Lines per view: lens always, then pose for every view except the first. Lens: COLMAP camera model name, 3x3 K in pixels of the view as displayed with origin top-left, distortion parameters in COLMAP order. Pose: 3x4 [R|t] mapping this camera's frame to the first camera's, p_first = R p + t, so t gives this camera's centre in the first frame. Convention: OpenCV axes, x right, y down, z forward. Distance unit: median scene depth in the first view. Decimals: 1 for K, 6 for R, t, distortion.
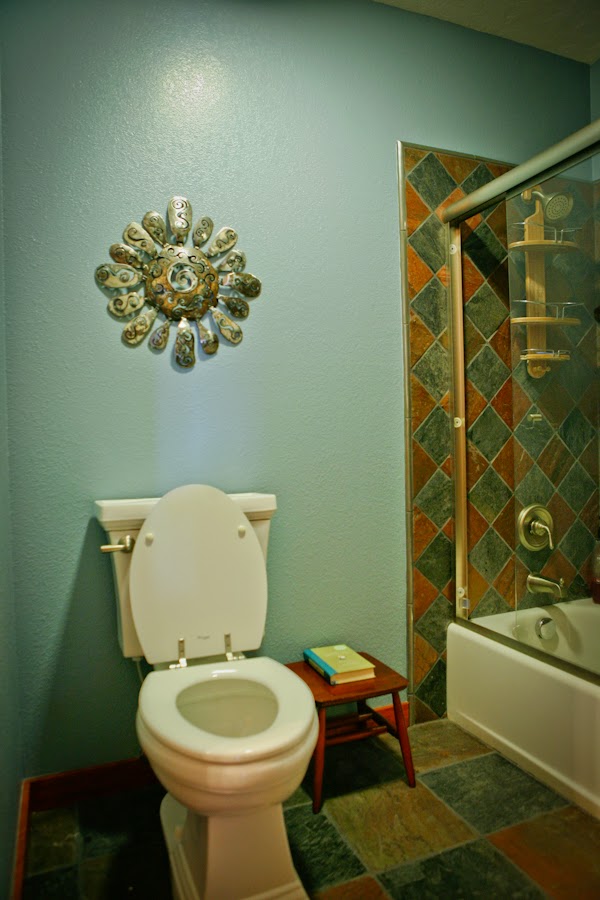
lens RADIAL K [[606.2, 0, 301.0], [0, 606.2, 444.8], [0, 0, 1]] dist [-0.077707, 0.019596]
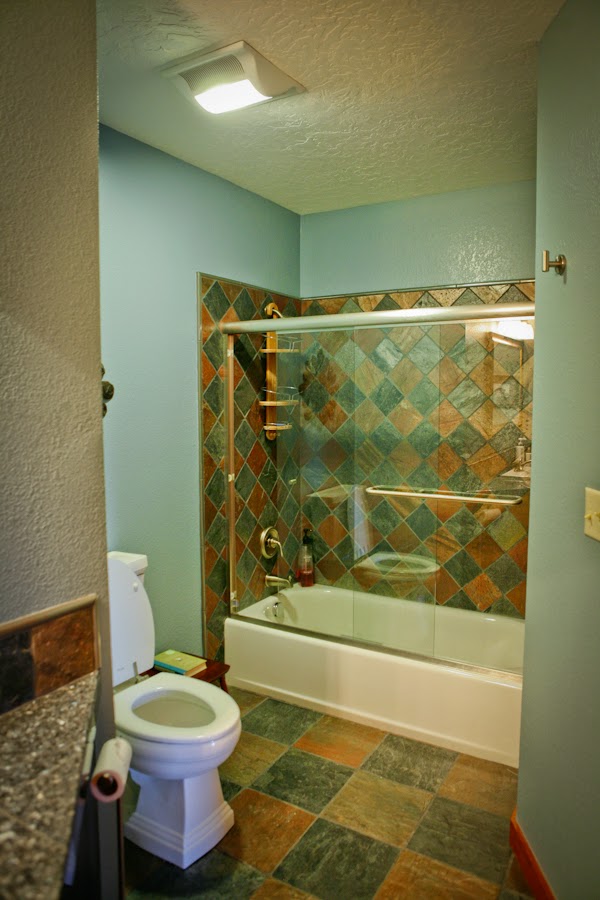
lens RADIAL K [[606.2, 0, 303.7], [0, 606.2, 451.1], [0, 0, 1]] dist [-0.077707, 0.019596]
pose [[0.799086, -0.033397, 0.600289, -0.449204], [-0.007536, 0.997821, 0.065546, -0.194037], [-0.601170, -0.056901, 0.797093, -0.225614]]
